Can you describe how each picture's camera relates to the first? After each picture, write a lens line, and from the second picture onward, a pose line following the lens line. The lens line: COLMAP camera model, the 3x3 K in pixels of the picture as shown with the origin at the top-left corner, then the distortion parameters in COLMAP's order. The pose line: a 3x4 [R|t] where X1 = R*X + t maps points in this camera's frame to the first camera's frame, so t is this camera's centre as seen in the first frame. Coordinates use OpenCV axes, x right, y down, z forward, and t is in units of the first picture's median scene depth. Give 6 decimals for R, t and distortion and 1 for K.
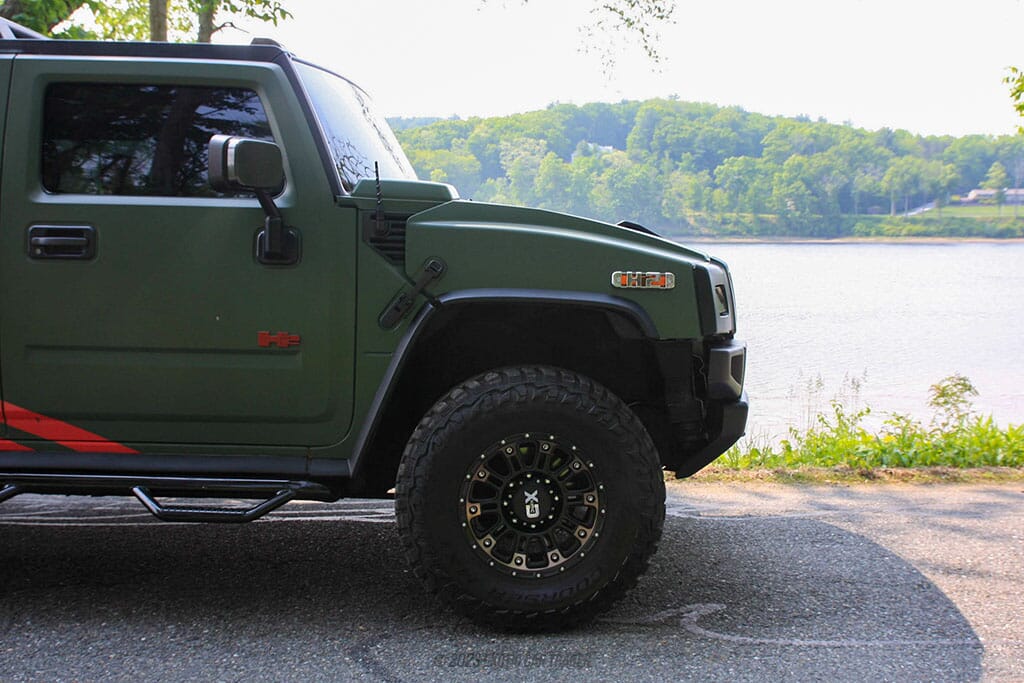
lens RADIAL K [[1137.6, 0, 512.0], [0, 1137.6, 304.4], [0, 0, 1]] dist [-0.076543, 0.023071]
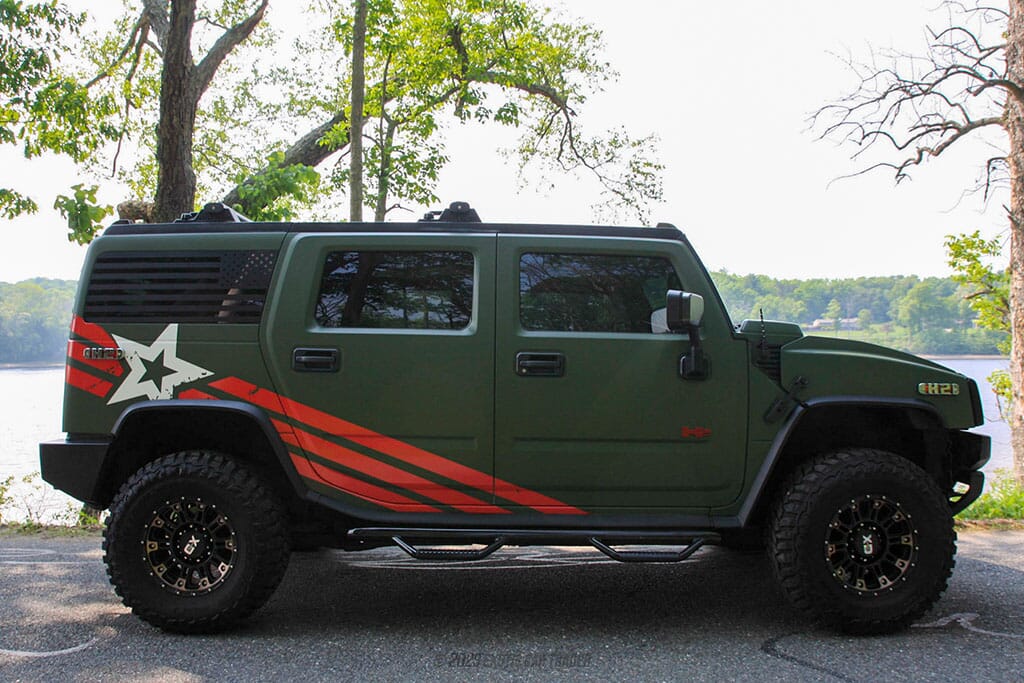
lens RADIAL K [[817.3, 0, 512.0], [0, 817.3, 341.5], [0, 0, 1]] dist [-0.135540, 0.110158]
pose [[0.999943, -0.005202, -0.009359, -0.424397], [0.004505, 0.997321, -0.073010, -0.009481], [0.009714, 0.072964, 0.997287, -0.030498]]
